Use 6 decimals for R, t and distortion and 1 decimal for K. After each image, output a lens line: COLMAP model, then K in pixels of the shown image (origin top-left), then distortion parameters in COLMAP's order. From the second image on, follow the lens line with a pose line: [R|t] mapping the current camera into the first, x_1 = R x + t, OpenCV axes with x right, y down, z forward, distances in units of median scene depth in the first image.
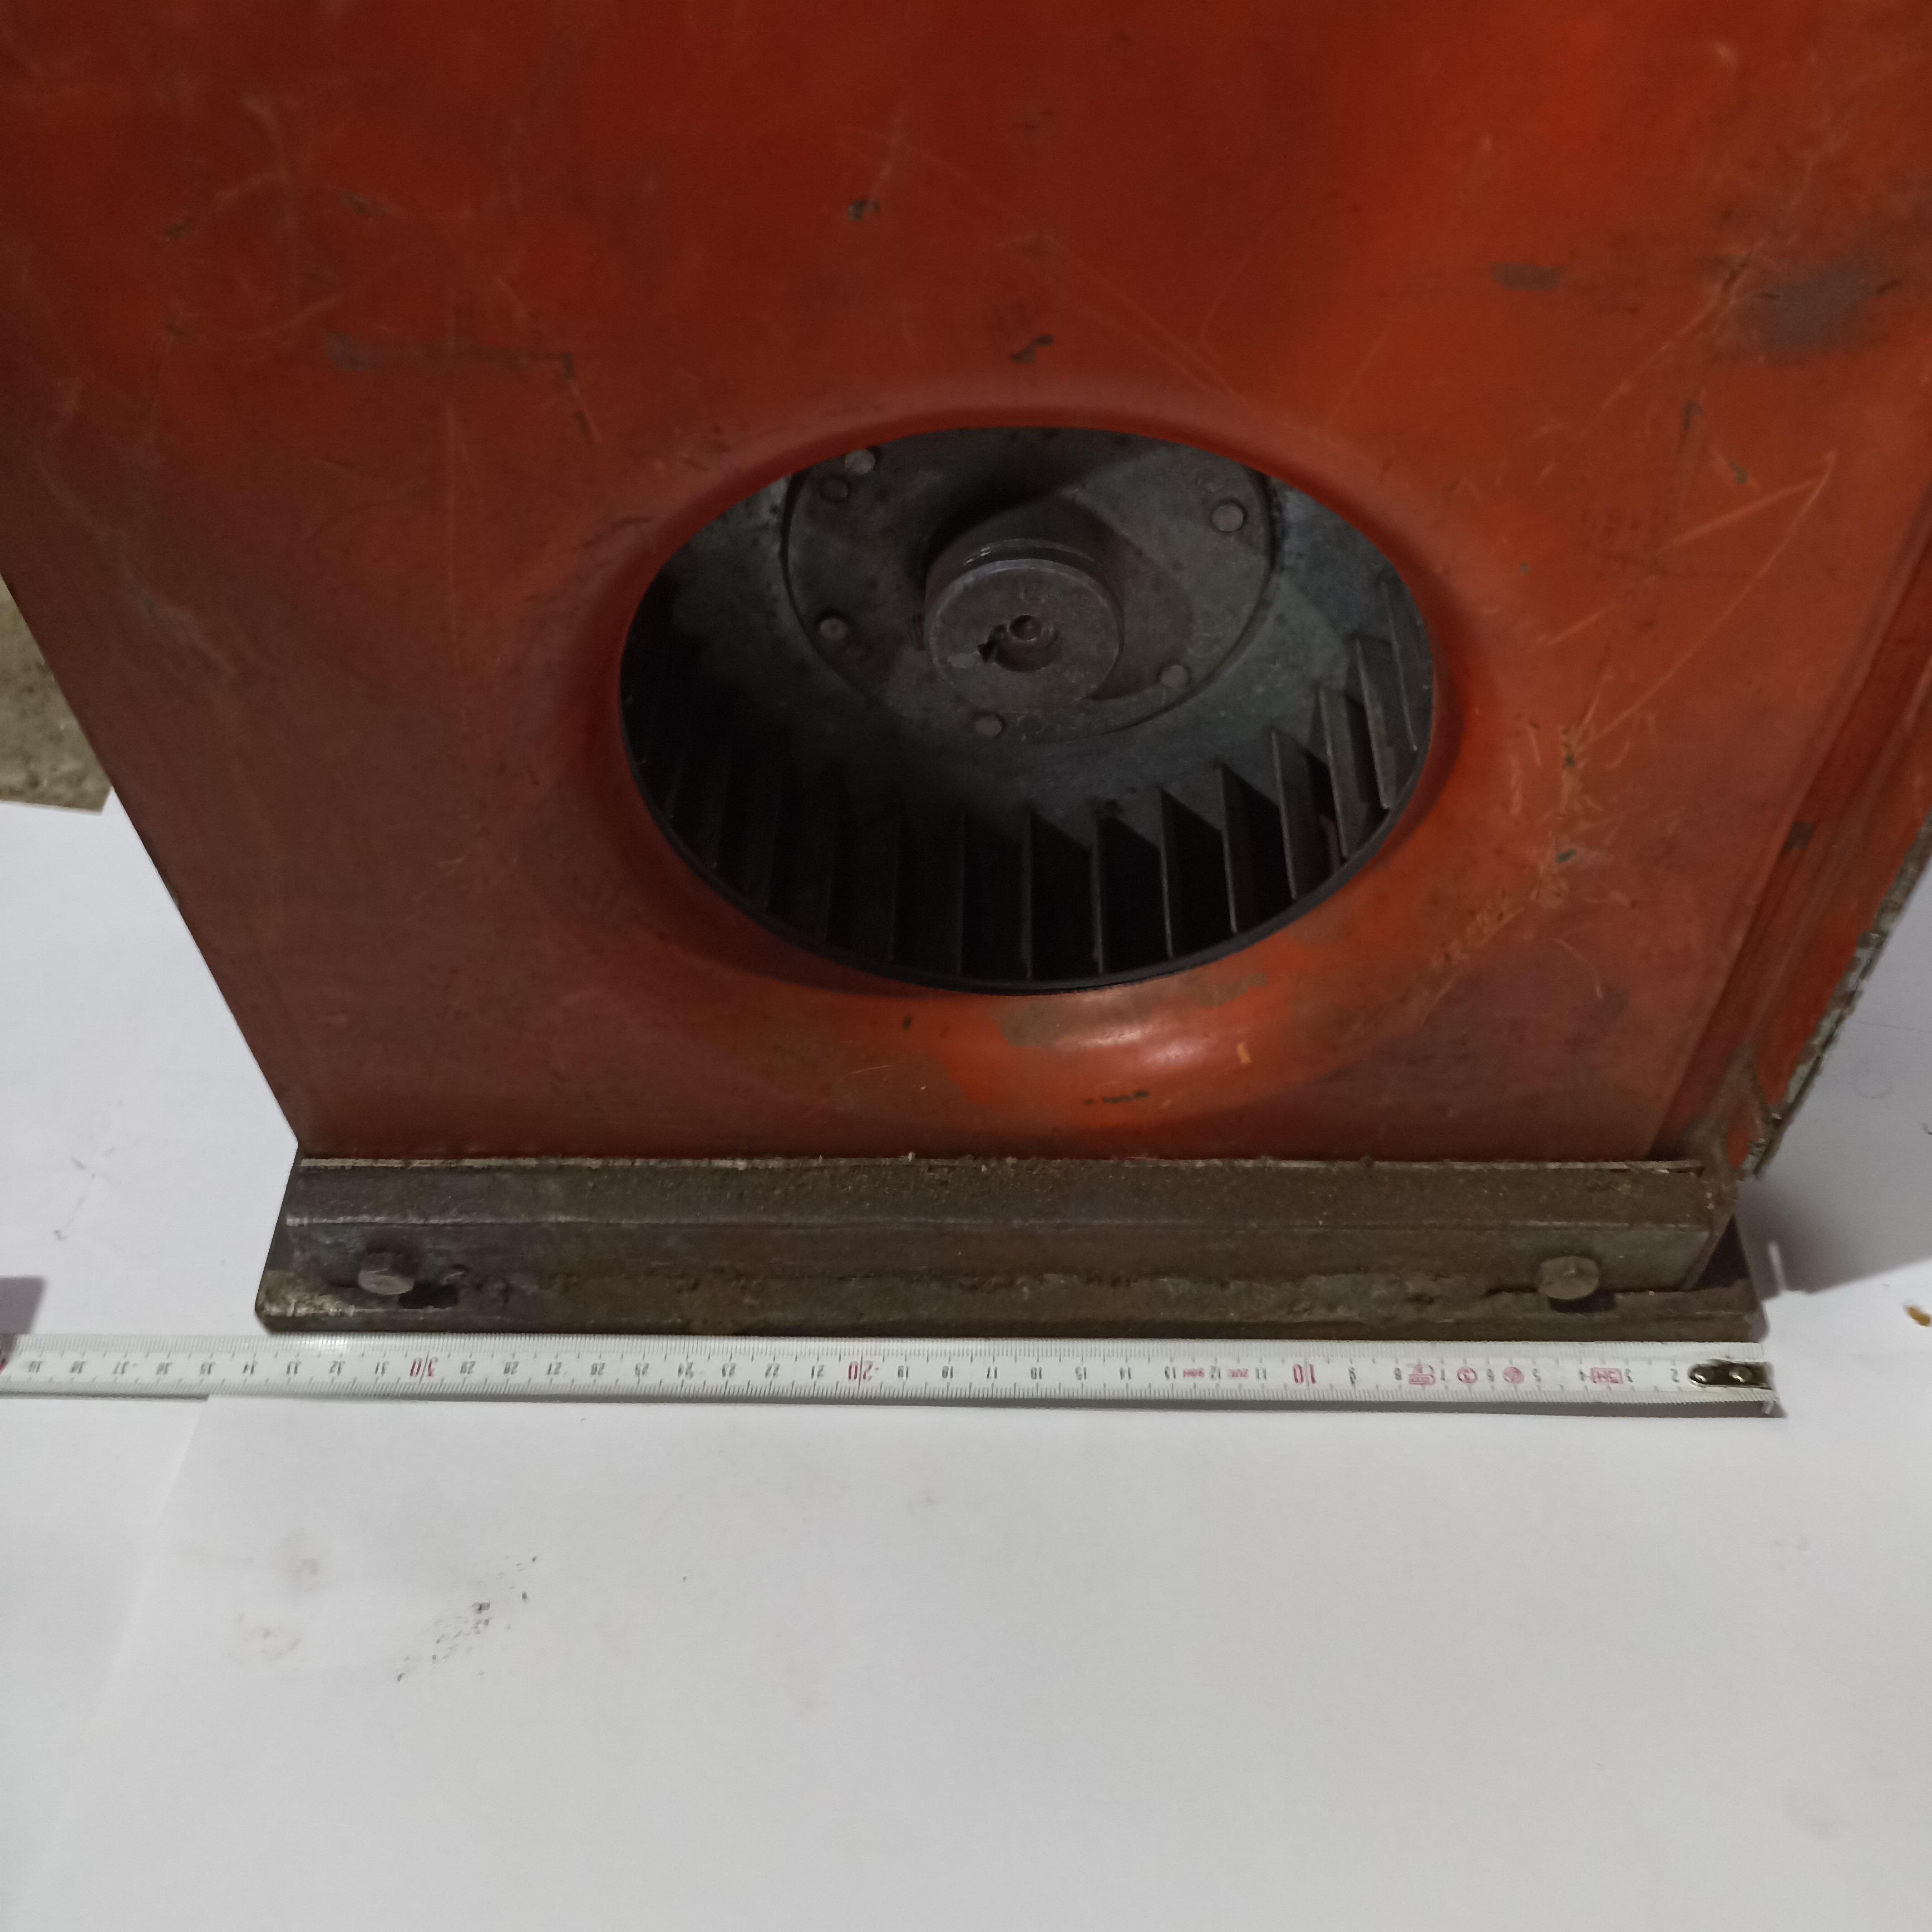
lens RADIAL K [[1875.9, 0, 972.8], [0, 1875.9, 952.9], [0, 0, 1]] dist [0.028561, -0.062407]
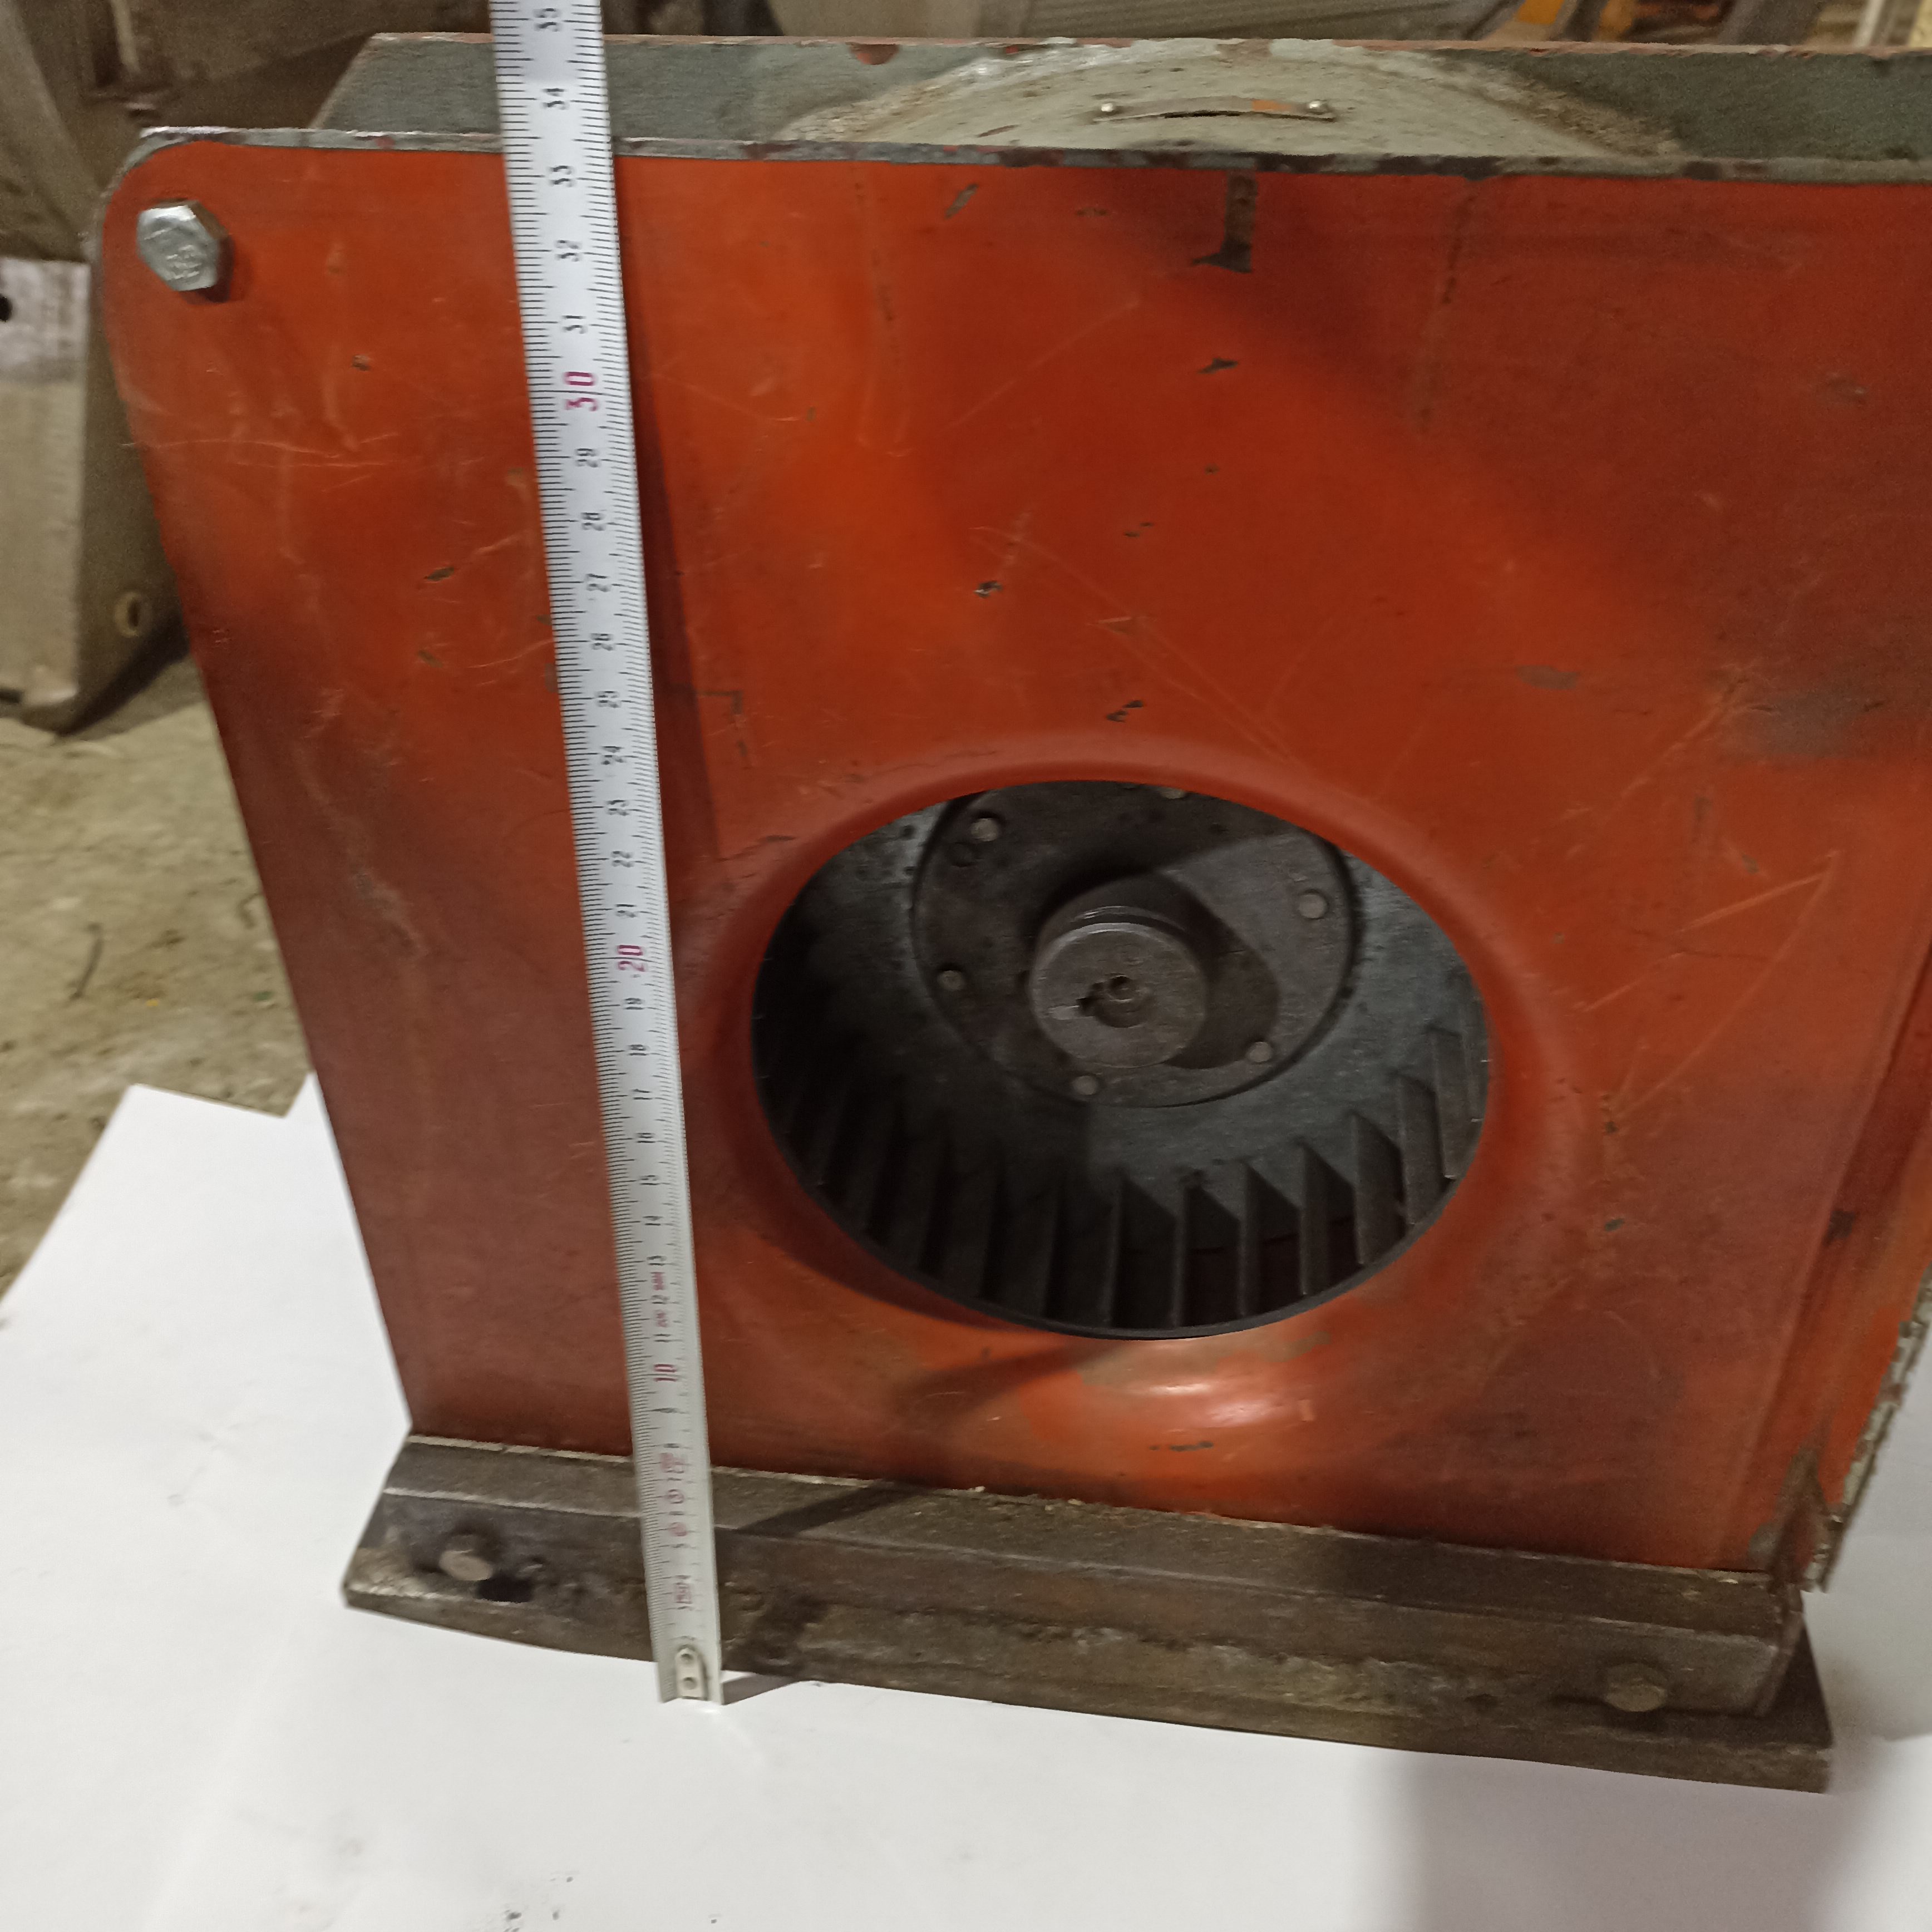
lens RADIAL K [[1876.0, 0, 966.0], [0, 1876.0, 966.0], [0, 0, 1]] dist [0.014578, -0.011298]
pose [[0.992993, 0.073827, -0.092272, 0.034954], [-0.093957, 0.966815, -0.237574, 0.078689], [0.071671, 0.244579, 0.966977, -0.070654]]
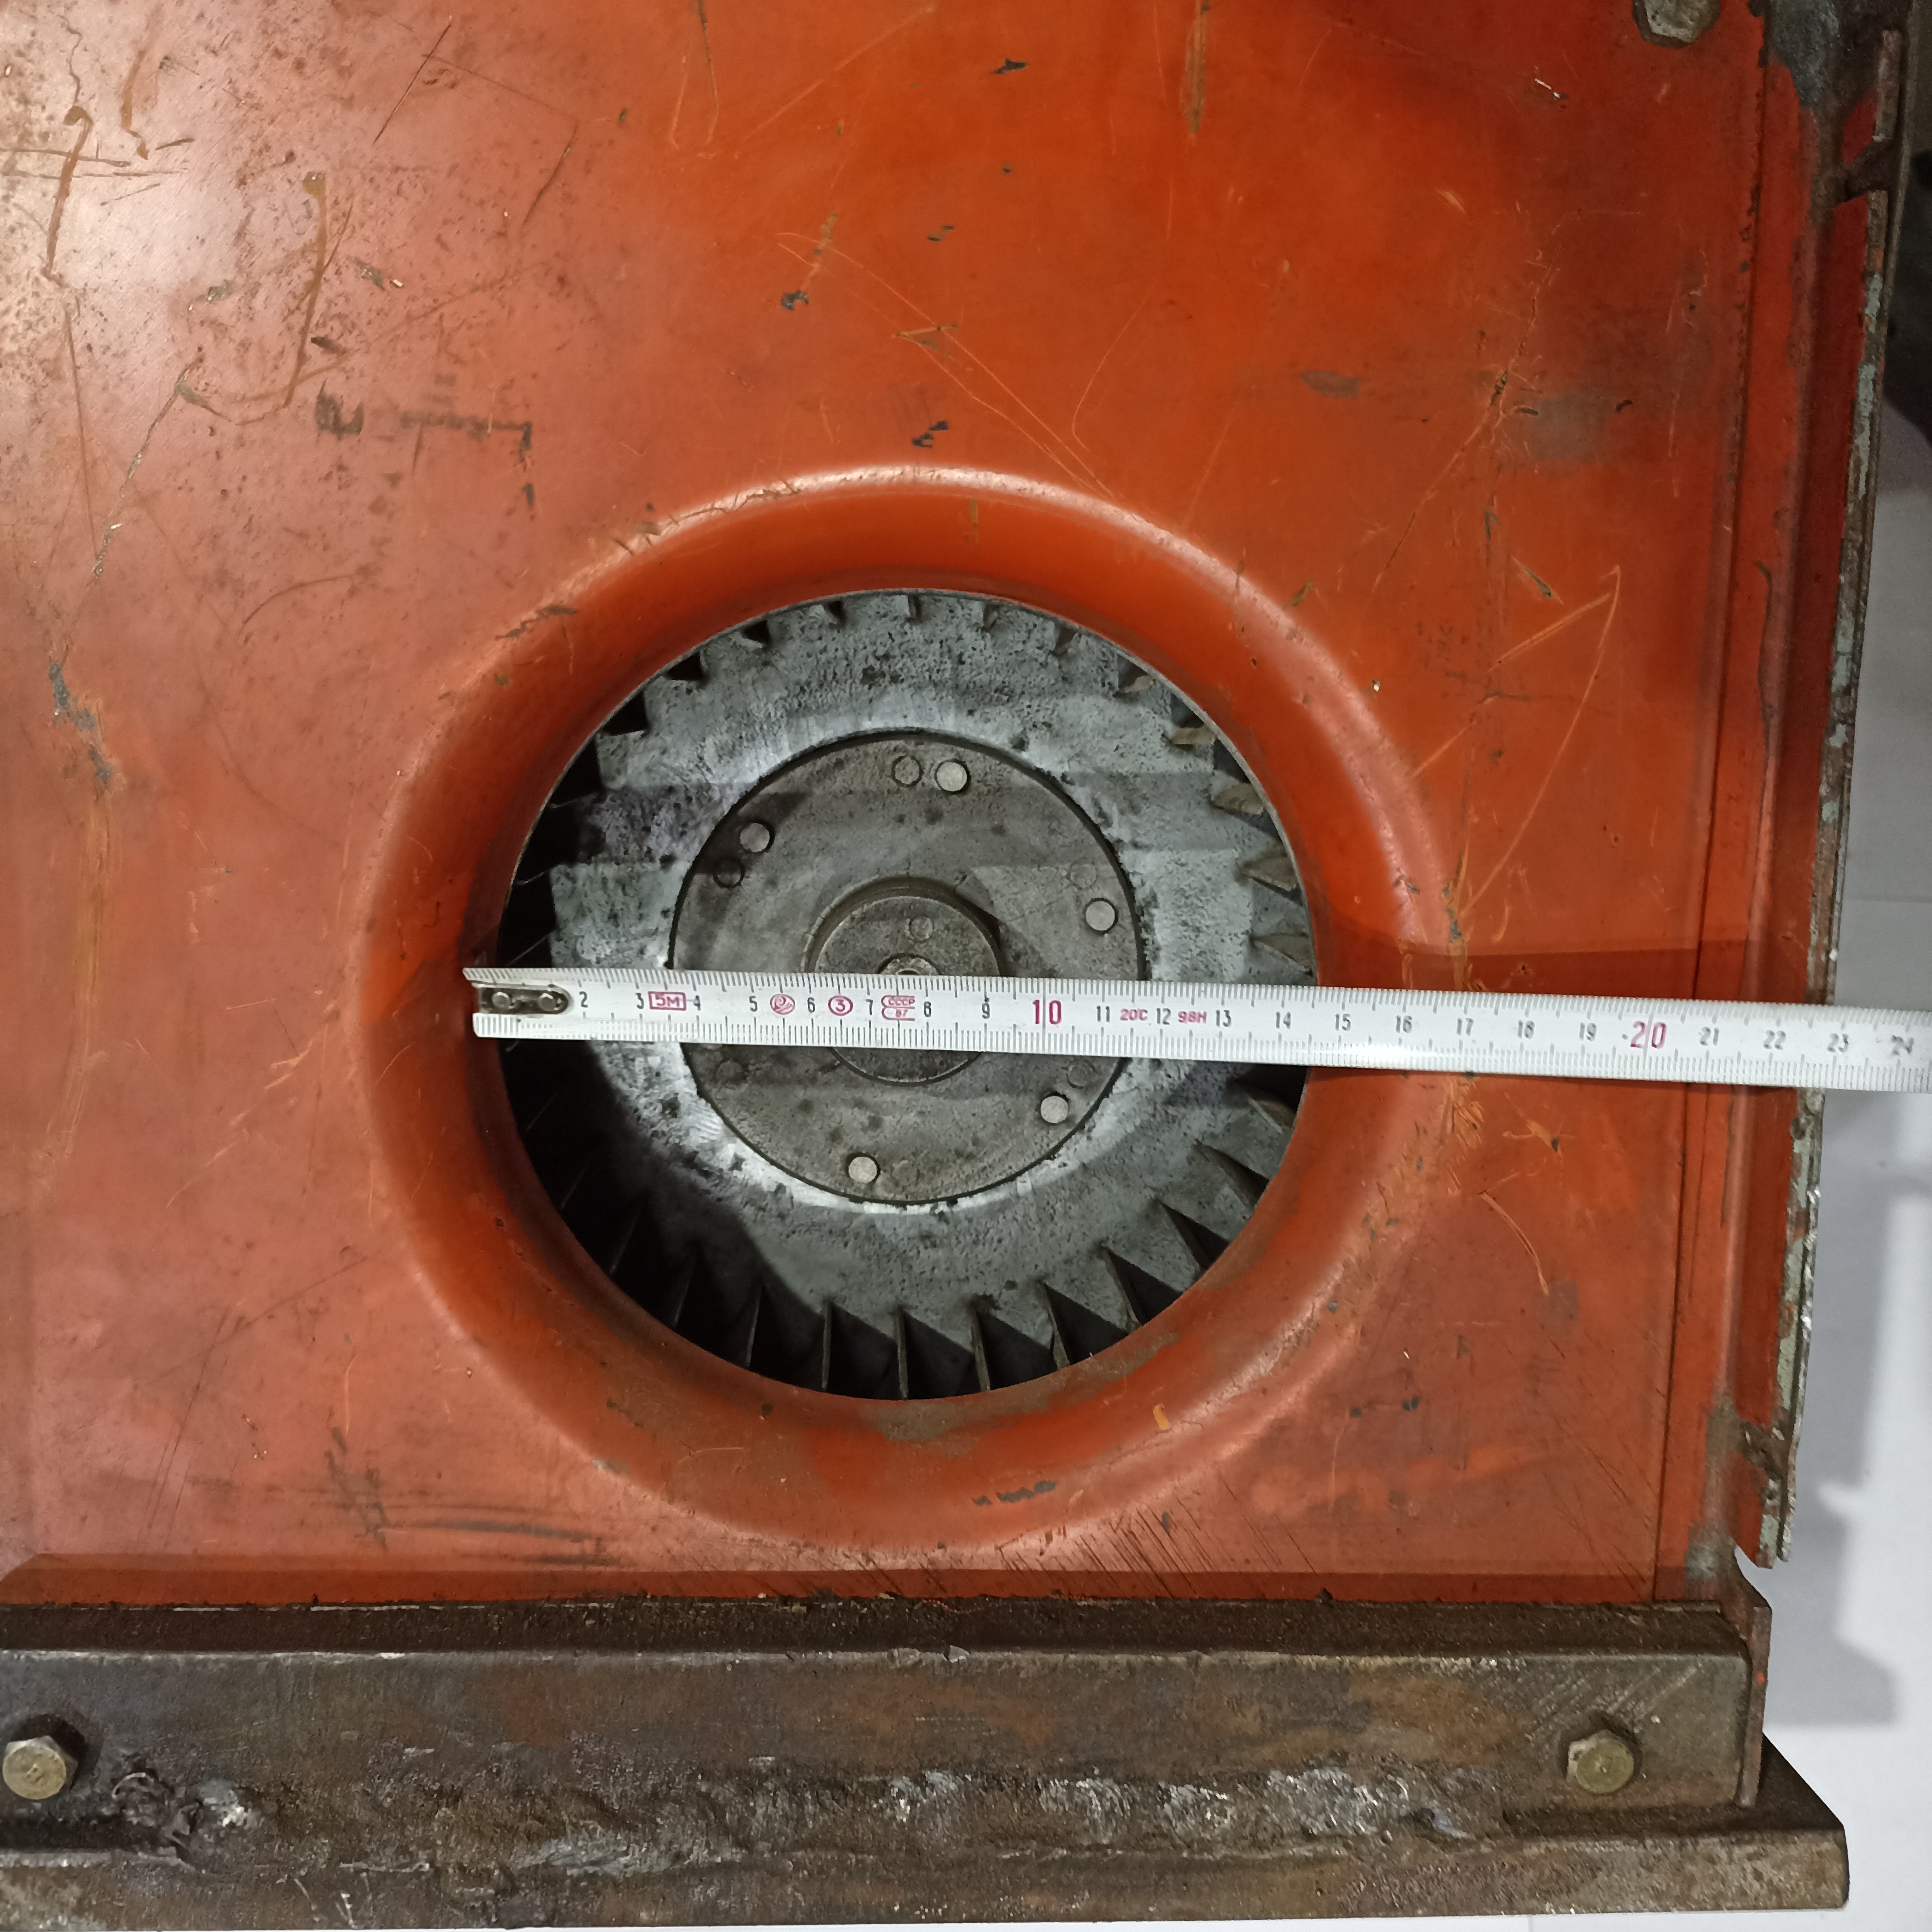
lens RADIAL K [[1876.0, 0, 966.0], [0, 1876.0, 966.0], [0, 0, 1]] dist [0.014578, -0.011298]
pose [[0.997020, 0.033118, 0.069678, -0.011114], [0.022084, 0.742862, -0.669081, 0.466812], [-0.073919, 0.668625, 0.739916, 0.230199]]
